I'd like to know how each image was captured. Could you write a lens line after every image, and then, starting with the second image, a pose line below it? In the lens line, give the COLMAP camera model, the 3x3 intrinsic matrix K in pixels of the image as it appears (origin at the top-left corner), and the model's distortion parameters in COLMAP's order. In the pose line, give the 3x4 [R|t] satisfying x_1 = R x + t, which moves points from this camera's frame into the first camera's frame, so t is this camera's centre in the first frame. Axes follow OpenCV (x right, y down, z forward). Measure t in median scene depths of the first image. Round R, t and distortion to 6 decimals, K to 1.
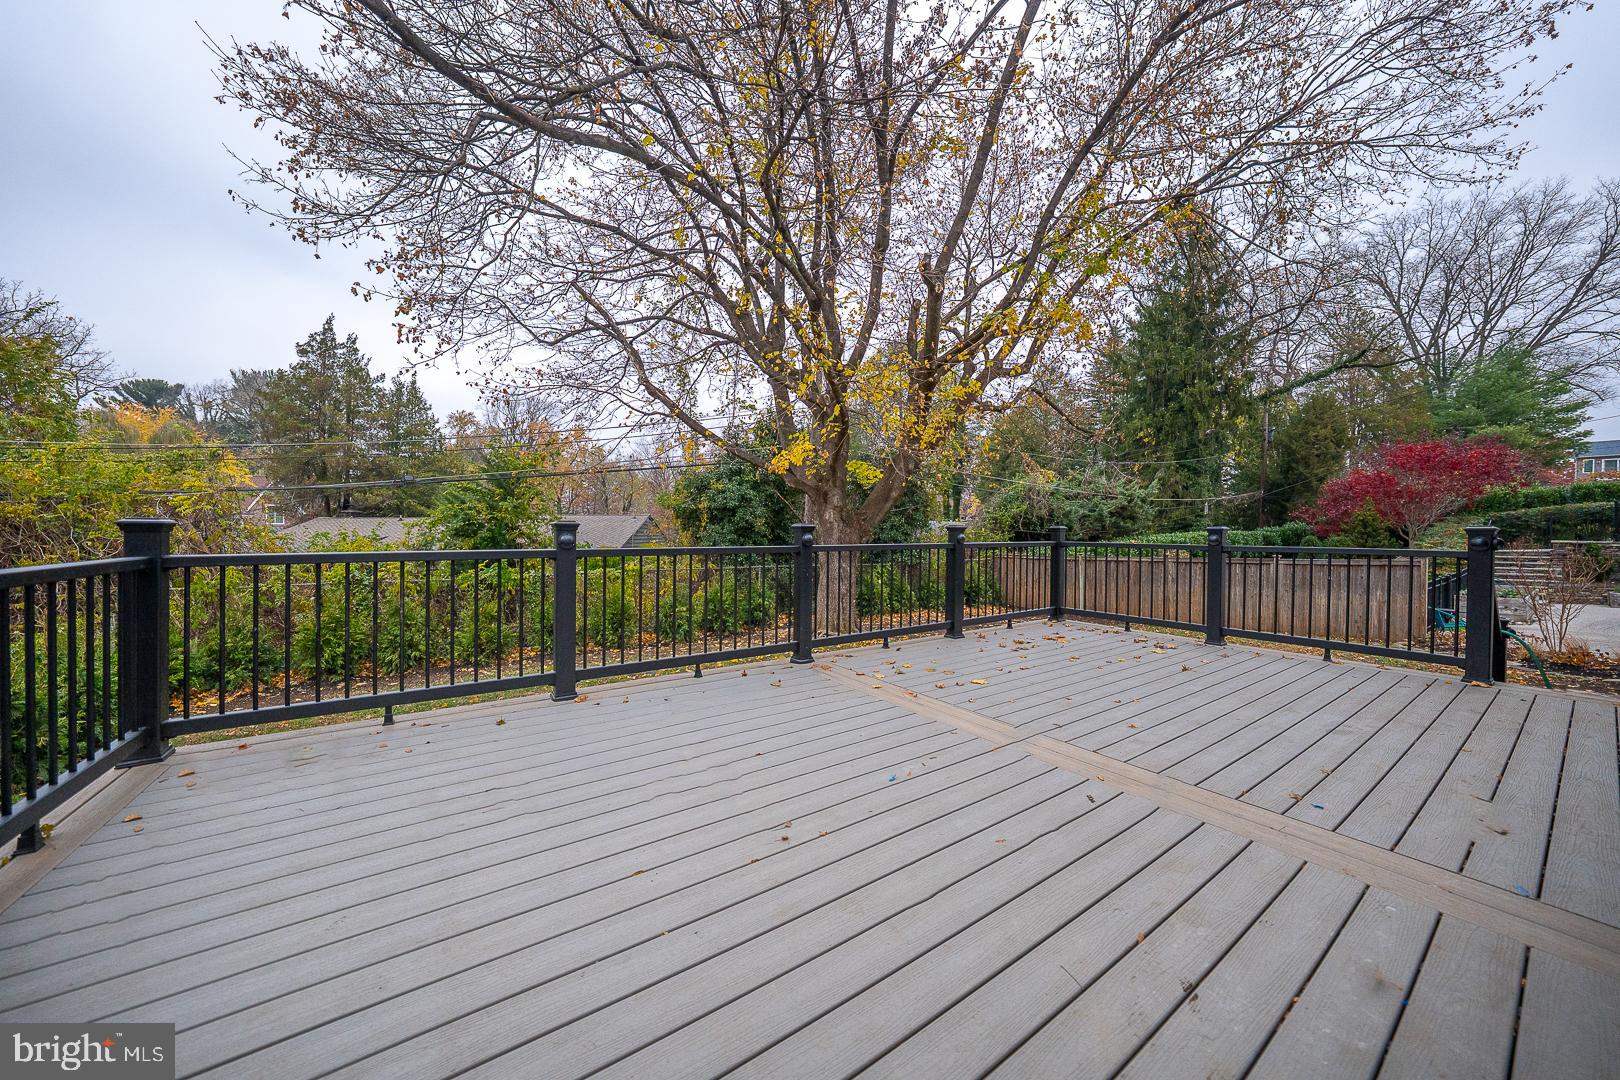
lens RADIAL K [[551.9, 0, 810.2], [0, 551.9, 533.3], [0, 0, 1]] dist [-0.025057, 0.004676]
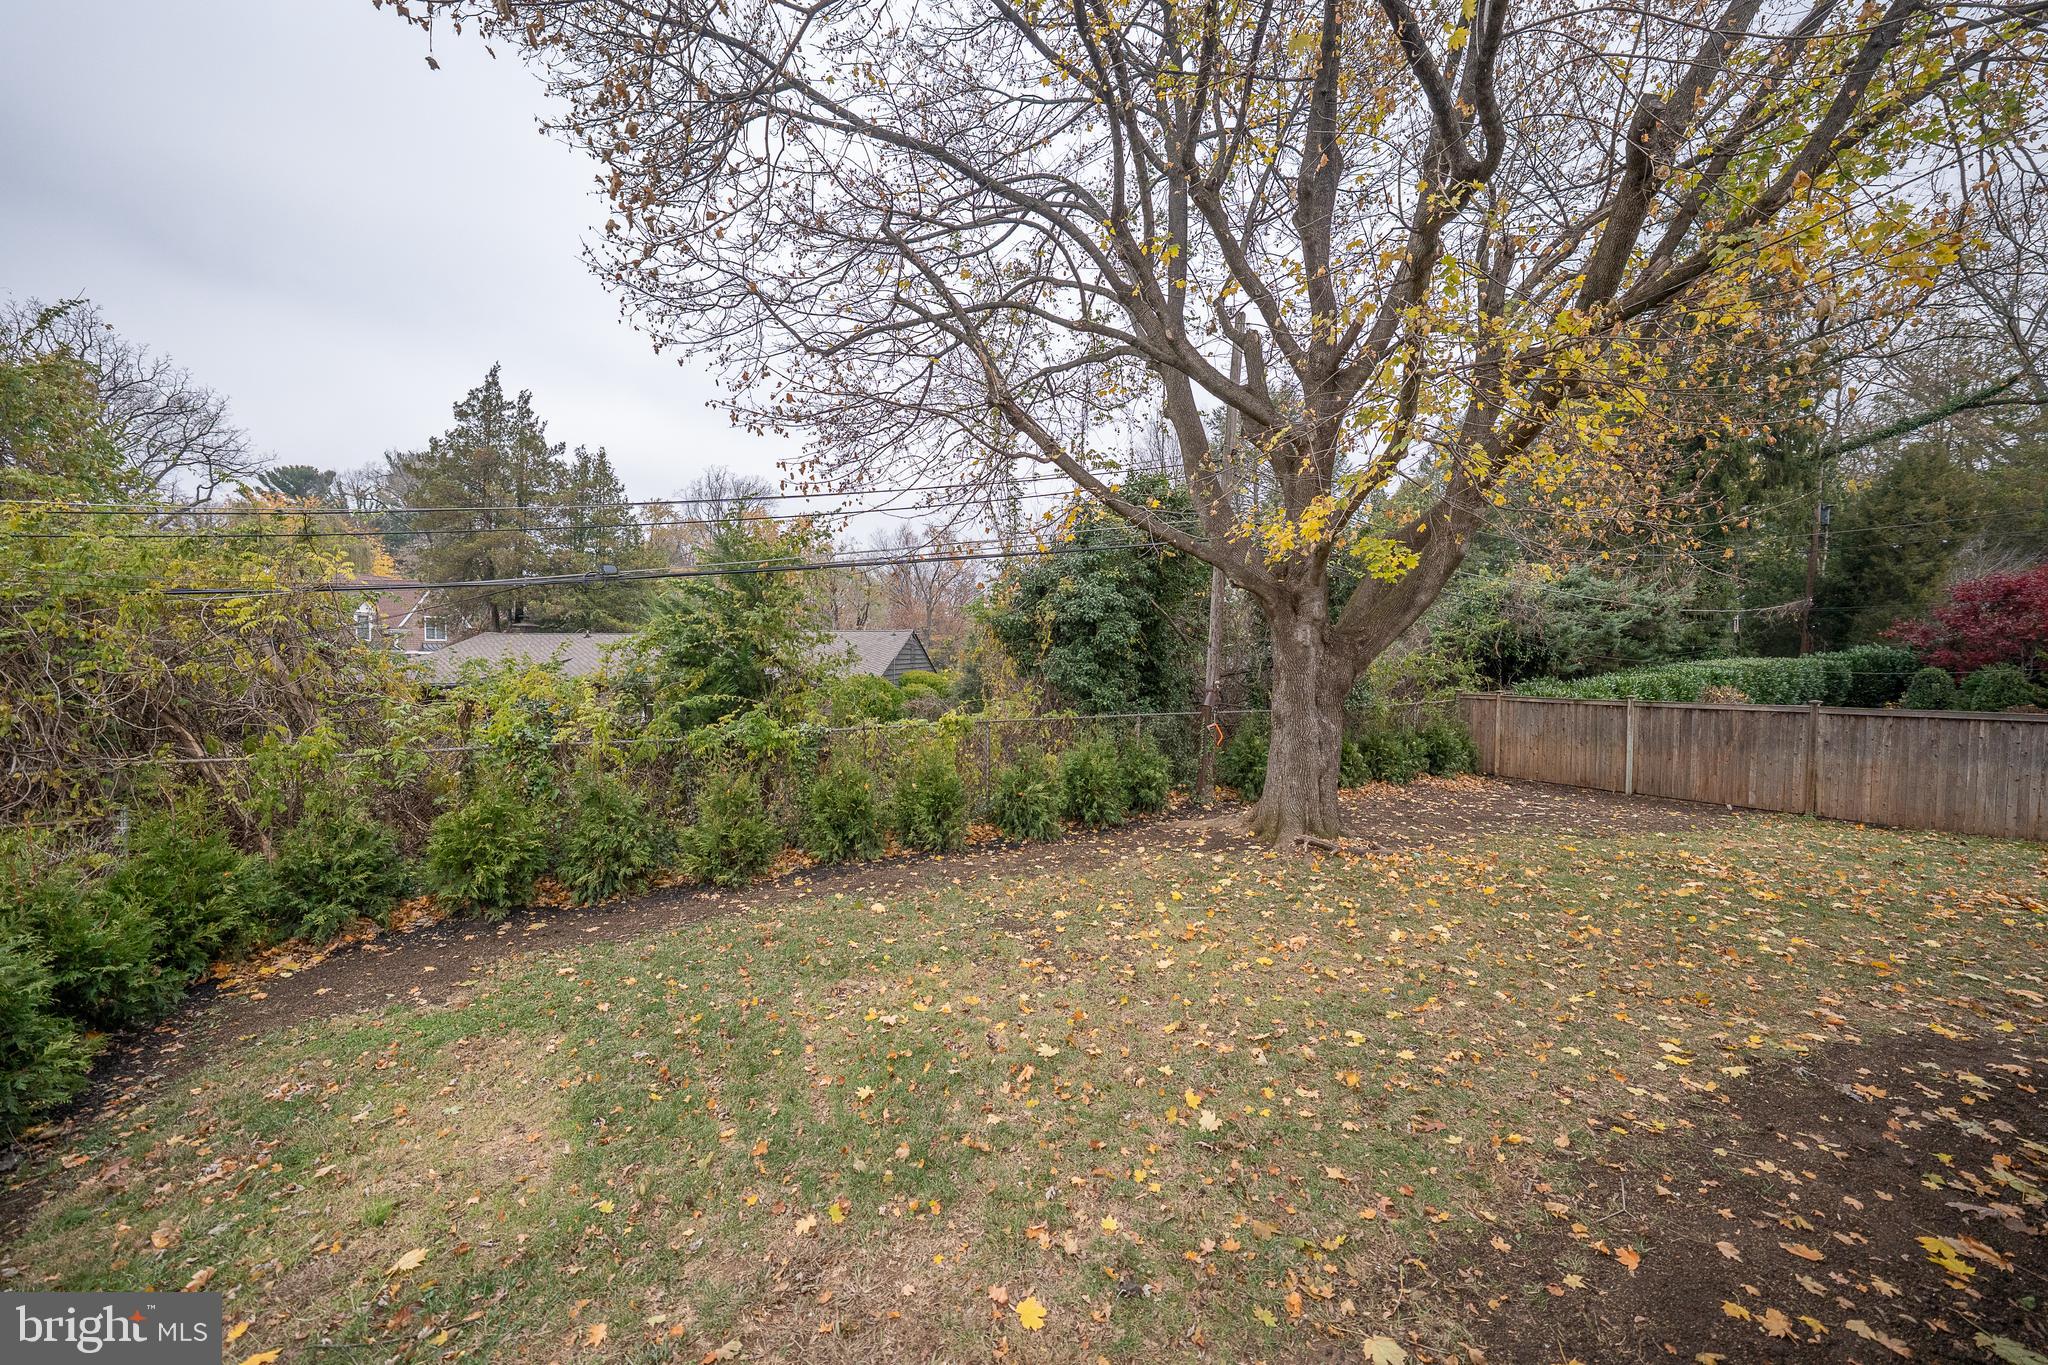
lens RADIAL K [[697.7, 0, 1024.5], [0, 697.7, 673.1], [0, 0, 1]] dist [-0.025057, 0.004676]
pose [[0.996983, 0.008133, -0.077196, -0.101973], [-0.005984, 0.999589, 0.028032, -0.005706], [0.077392, -0.027485, 0.996622, 0.126292]]
